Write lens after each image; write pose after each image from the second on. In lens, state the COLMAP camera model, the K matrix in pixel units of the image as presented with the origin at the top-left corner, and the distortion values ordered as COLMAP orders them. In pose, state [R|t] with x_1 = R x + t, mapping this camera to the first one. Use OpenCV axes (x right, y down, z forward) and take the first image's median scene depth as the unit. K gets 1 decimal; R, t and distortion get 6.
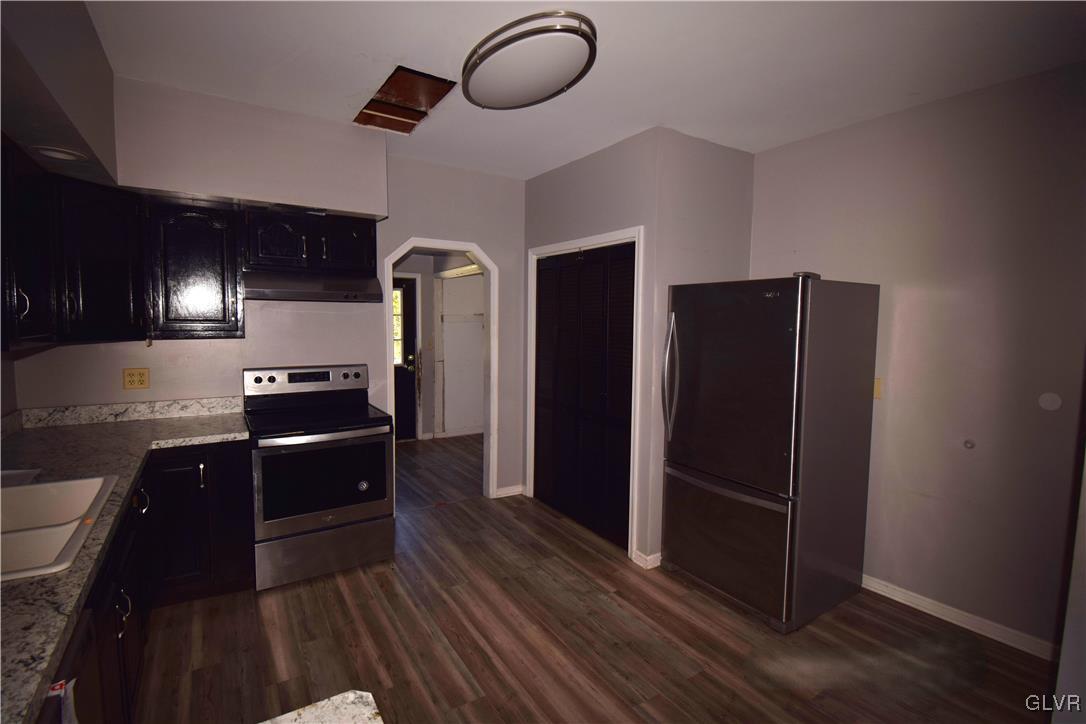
lens RADIAL K [[505.2, 0, 544.3], [0, 505.2, 356.7], [0, 0, 1]] dist [-0.003881, -0.001354]
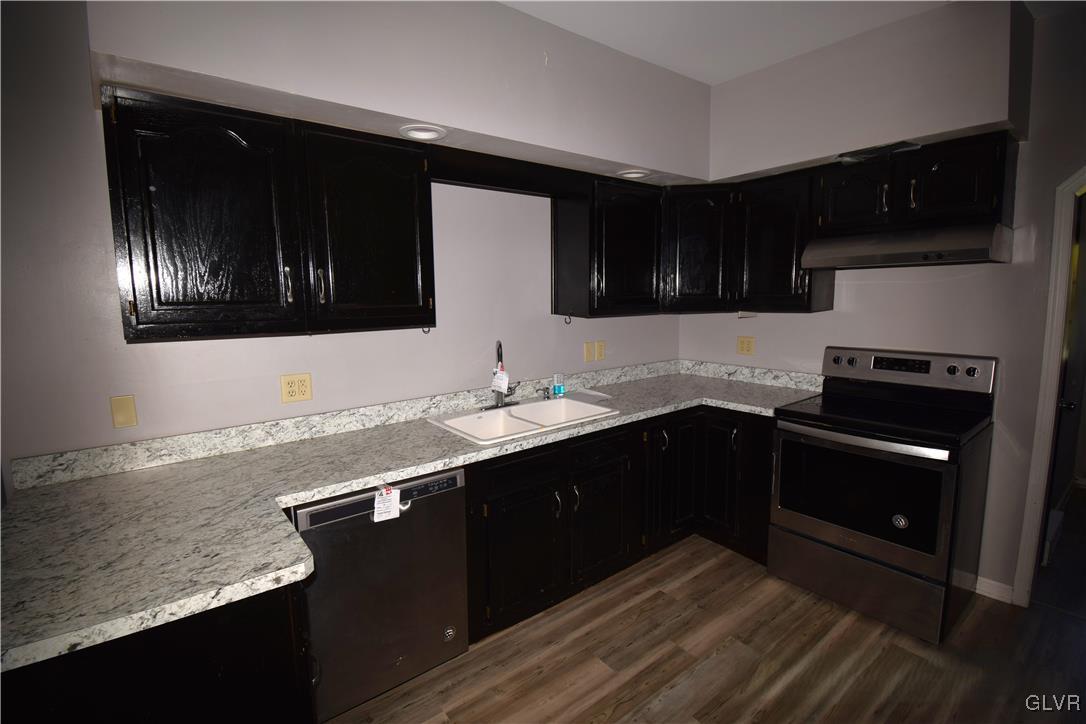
lens RADIAL K [[505.2, 0, 544.3], [0, 505.2, 356.7], [0, 0, 1]] dist [-0.003881, -0.001354]
pose [[0.091666, 0.107413, -0.989980, 0.294223], [-0.058406, 0.993034, 0.102336, -0.022986], [0.994076, 0.048440, 0.097301, 0.426616]]
